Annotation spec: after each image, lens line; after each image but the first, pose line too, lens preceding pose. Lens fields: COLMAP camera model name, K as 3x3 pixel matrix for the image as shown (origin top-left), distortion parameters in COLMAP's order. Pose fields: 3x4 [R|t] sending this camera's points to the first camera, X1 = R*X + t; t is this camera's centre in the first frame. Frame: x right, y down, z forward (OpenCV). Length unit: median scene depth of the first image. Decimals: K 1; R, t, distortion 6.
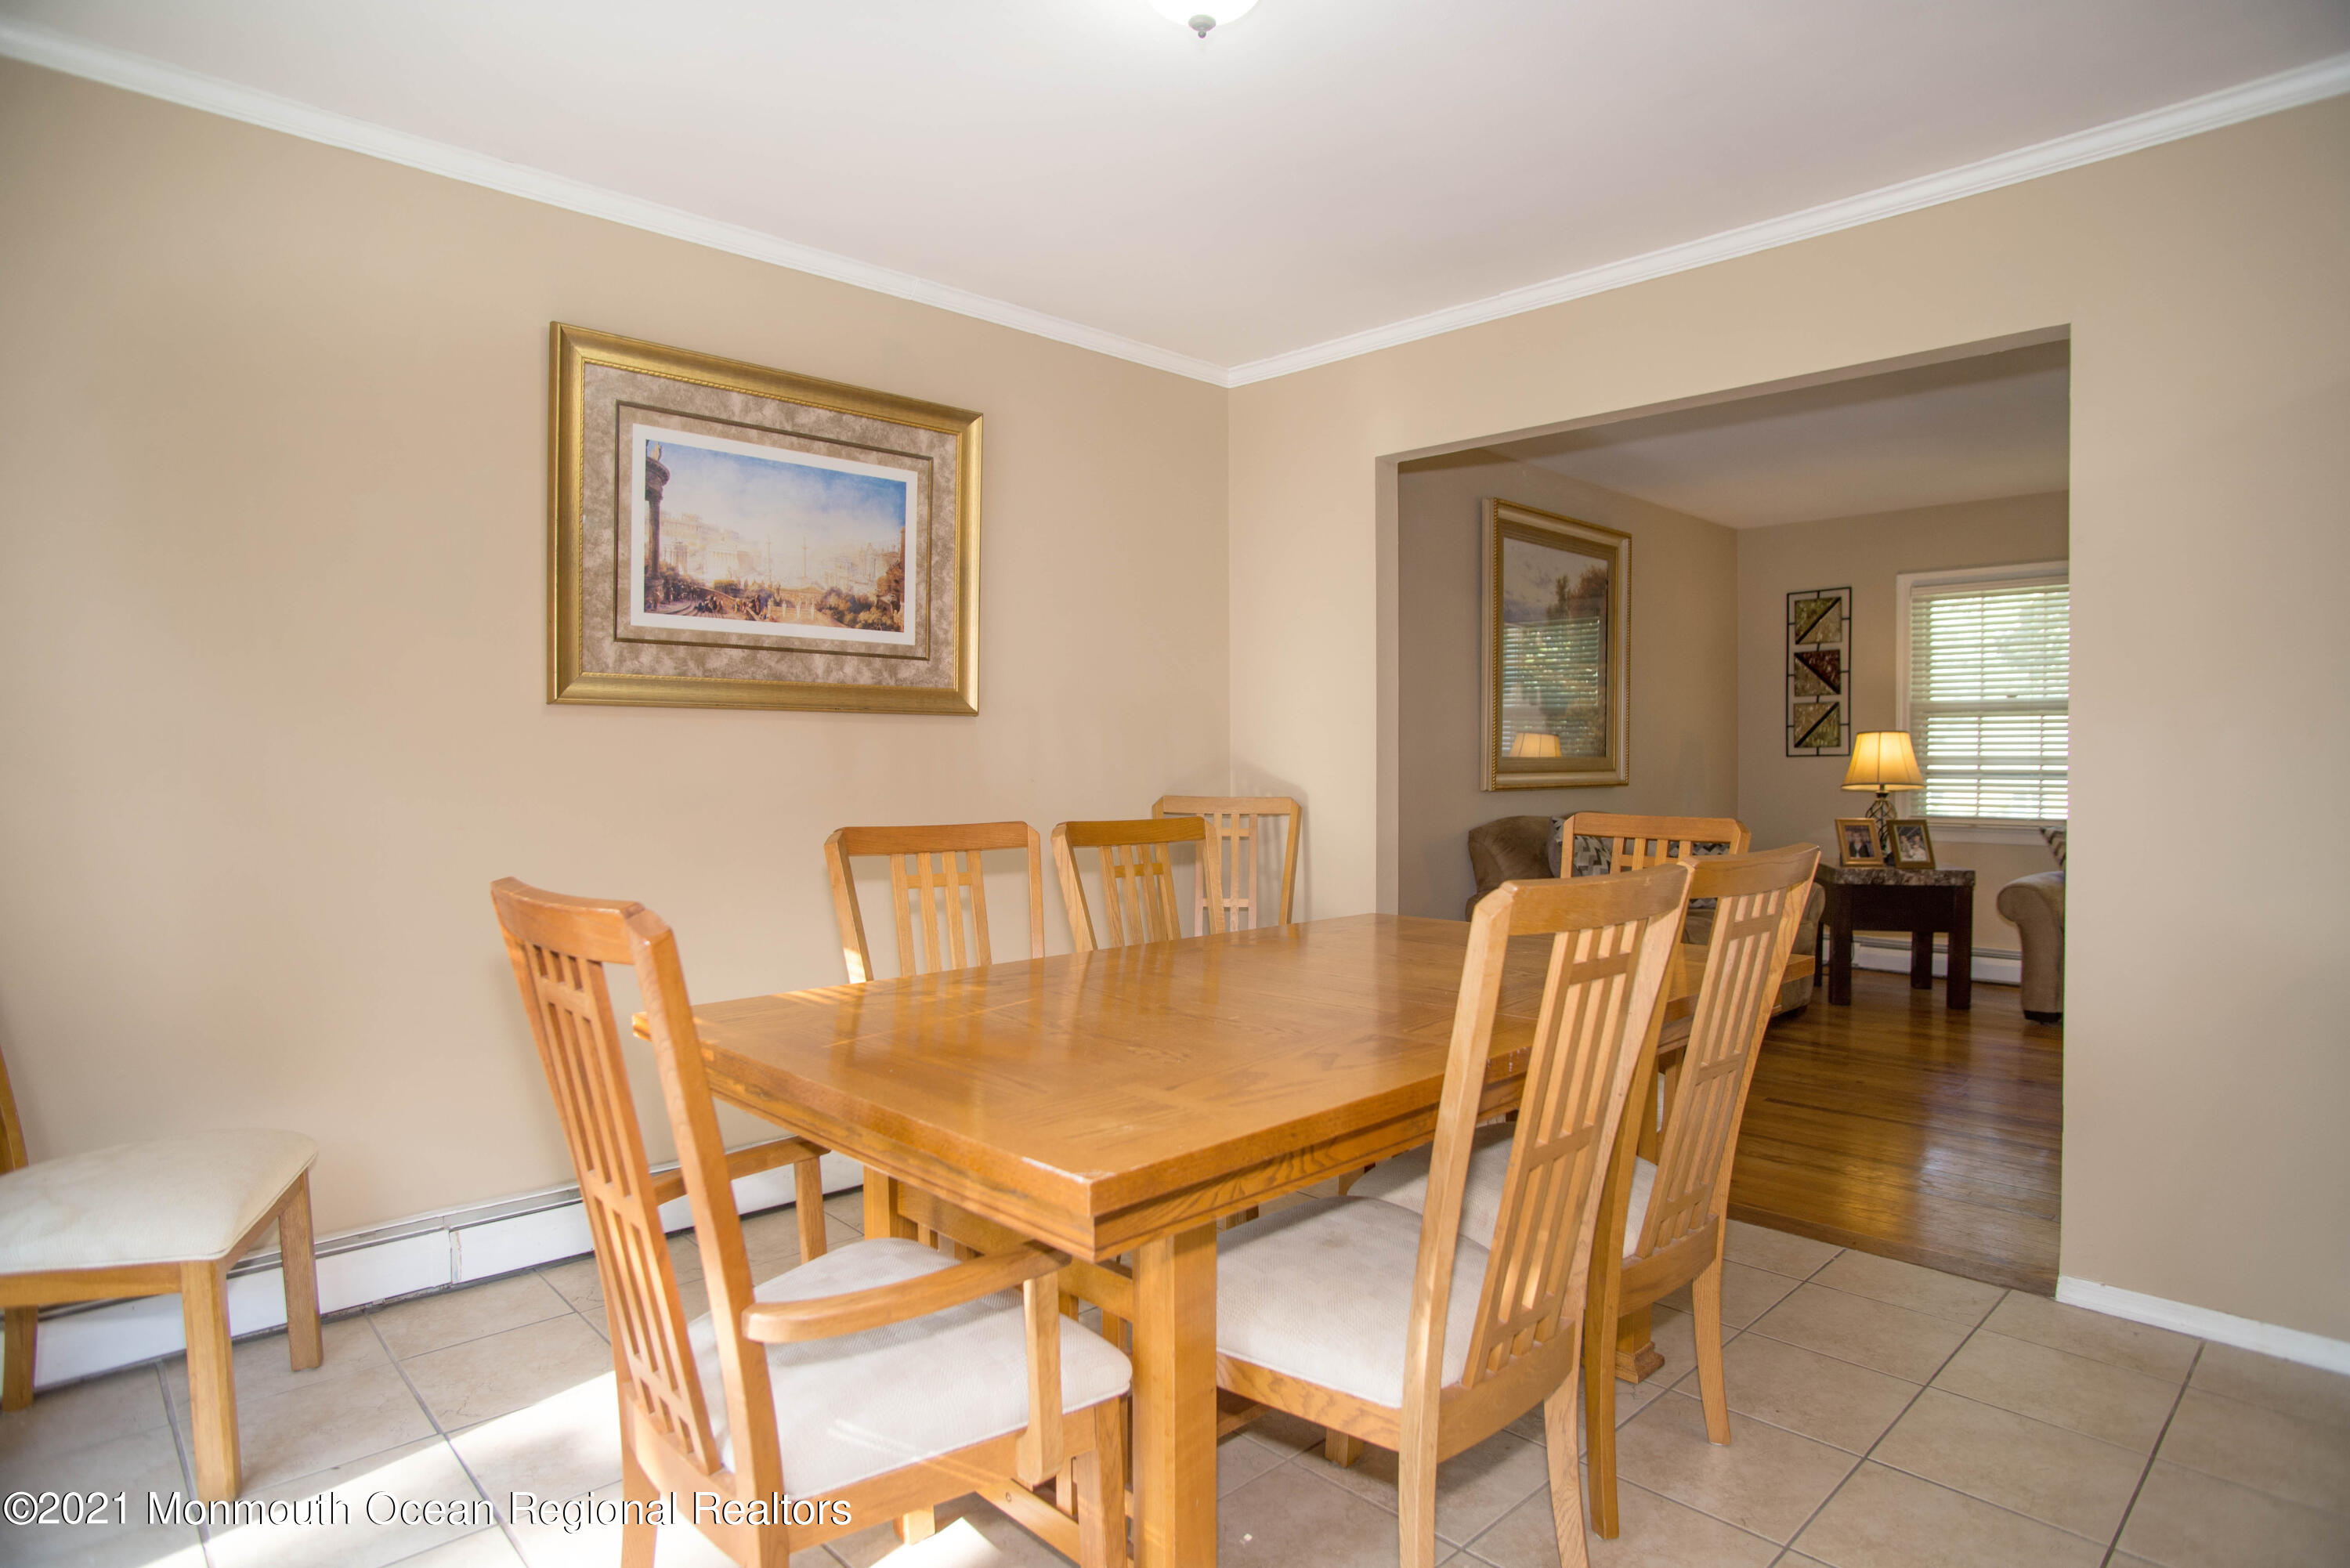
lens RADIAL K [[1289.1, 0, 1175.0], [0, 1289.1, 784.0], [0, 0, 1]] dist [-0.092280, 0.033761]
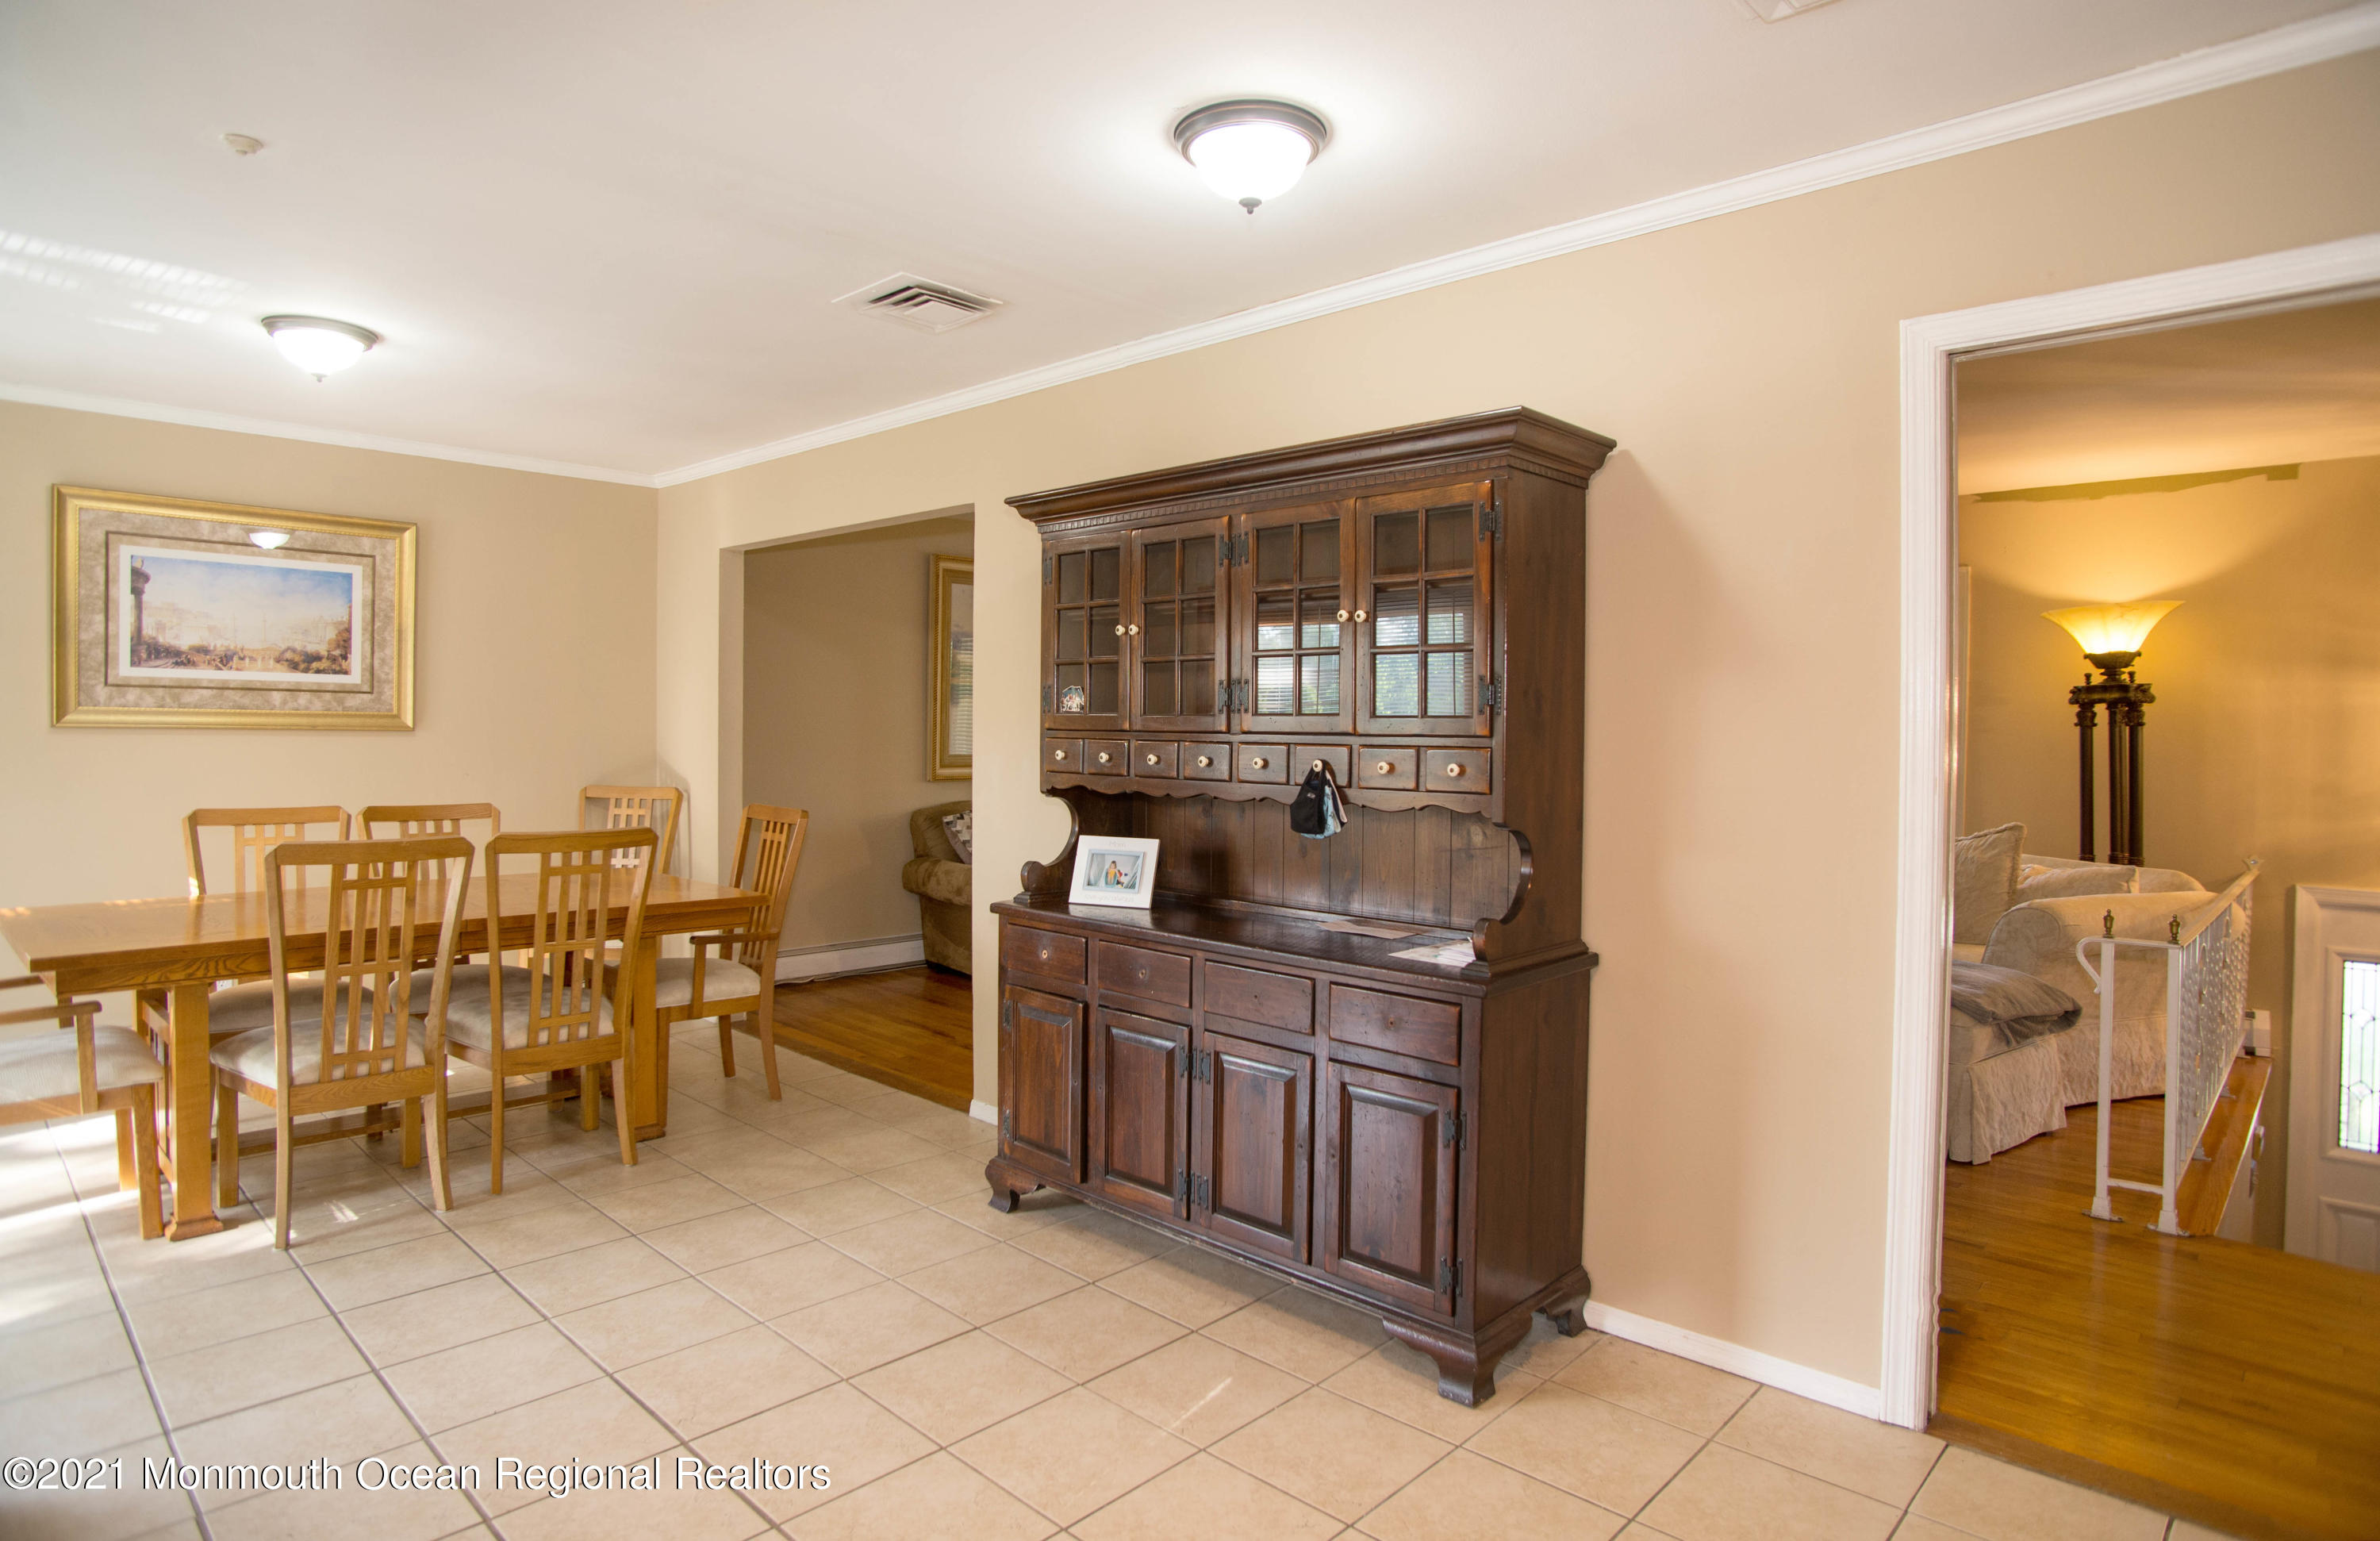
lens RADIAL K [[1316.8, 0, 1183.6], [0, 1316.8, 753.0], [0, 0, 1]] dist [-0.070312, 0.036612]
pose [[0.998854, 0.011096, 0.046549, 0.698128], [-0.010974, 0.999936, -0.002873, -0.035690], [-0.046578, 0.002359, 0.998912, -0.539565]]
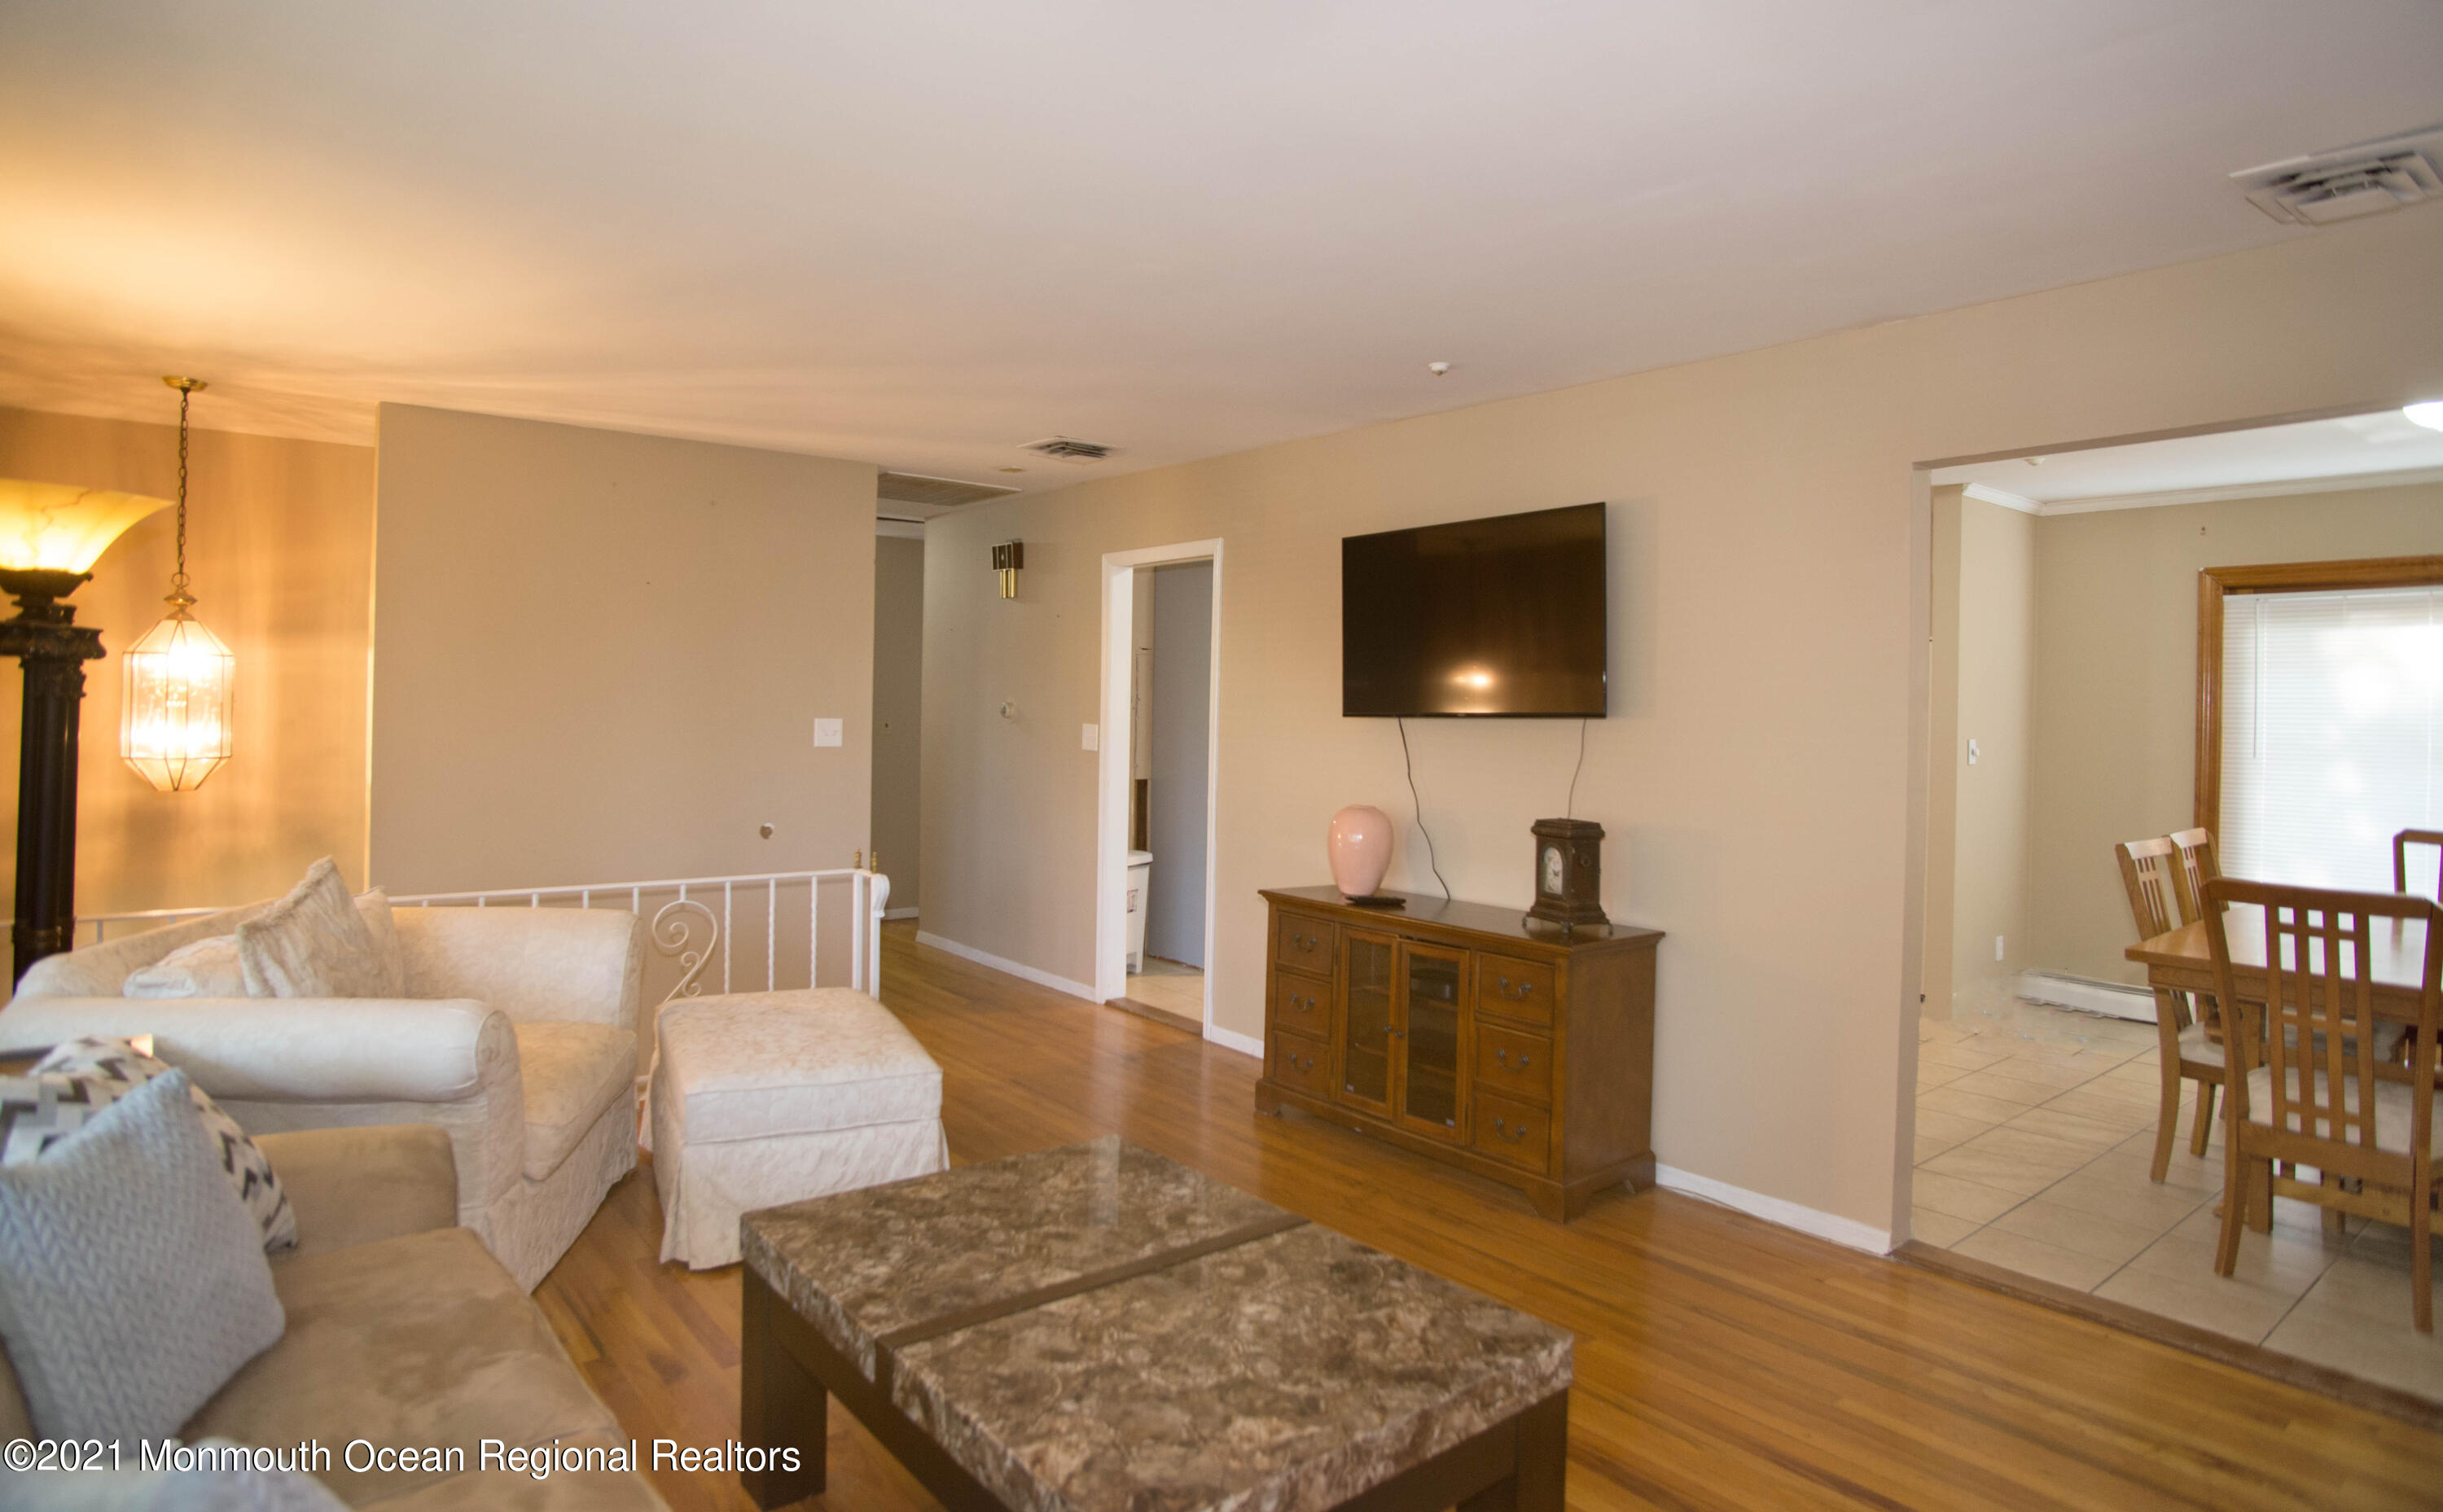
lens RADIAL K [[1338.9, 0, 1213.7], [0, 1338.9, 697.9], [0, 0, 1]] dist [-0.088320, 0.046977]
pose [[-0.996144, -0.014255, 0.086569, 1.026269], [-0.012921, 0.999789, 0.015945, -0.112052], [-0.086778, 0.014765, -0.996118, 1.842517]]
